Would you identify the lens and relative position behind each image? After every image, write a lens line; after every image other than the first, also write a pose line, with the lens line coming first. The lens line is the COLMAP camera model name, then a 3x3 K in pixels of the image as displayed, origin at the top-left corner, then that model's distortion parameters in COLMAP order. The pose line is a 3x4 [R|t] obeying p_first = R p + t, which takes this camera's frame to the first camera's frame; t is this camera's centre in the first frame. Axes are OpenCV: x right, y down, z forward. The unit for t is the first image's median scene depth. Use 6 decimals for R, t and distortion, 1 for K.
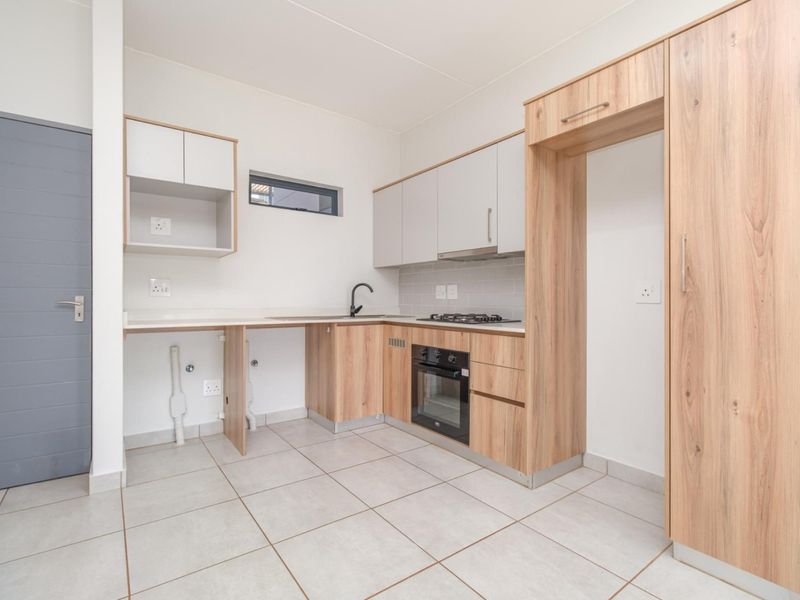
lens RADIAL K [[393.6, 0, 411.5], [0, 393.6, 301.7], [0, 0, 1]] dist [0.001923, -0.001382]
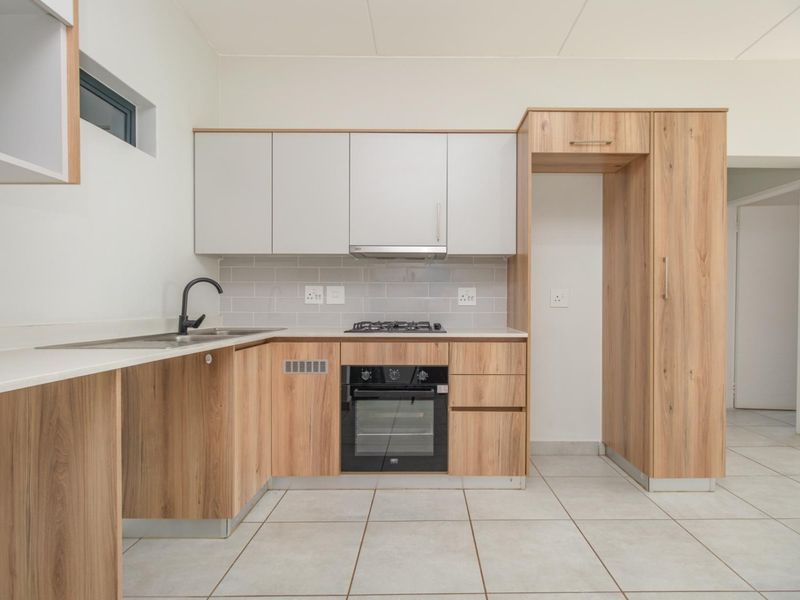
lens RADIAL K [[393.6, 0, 442.3], [0, 393.6, 308.7], [0, 0, 1]] dist [0.001923, -0.001382]
pose [[0.600025, -0.011620, 0.799897, -0.573536], [0.005856, 0.999932, 0.010133, -0.005326], [-0.799960, -0.001396, 0.600052, 0.500616]]
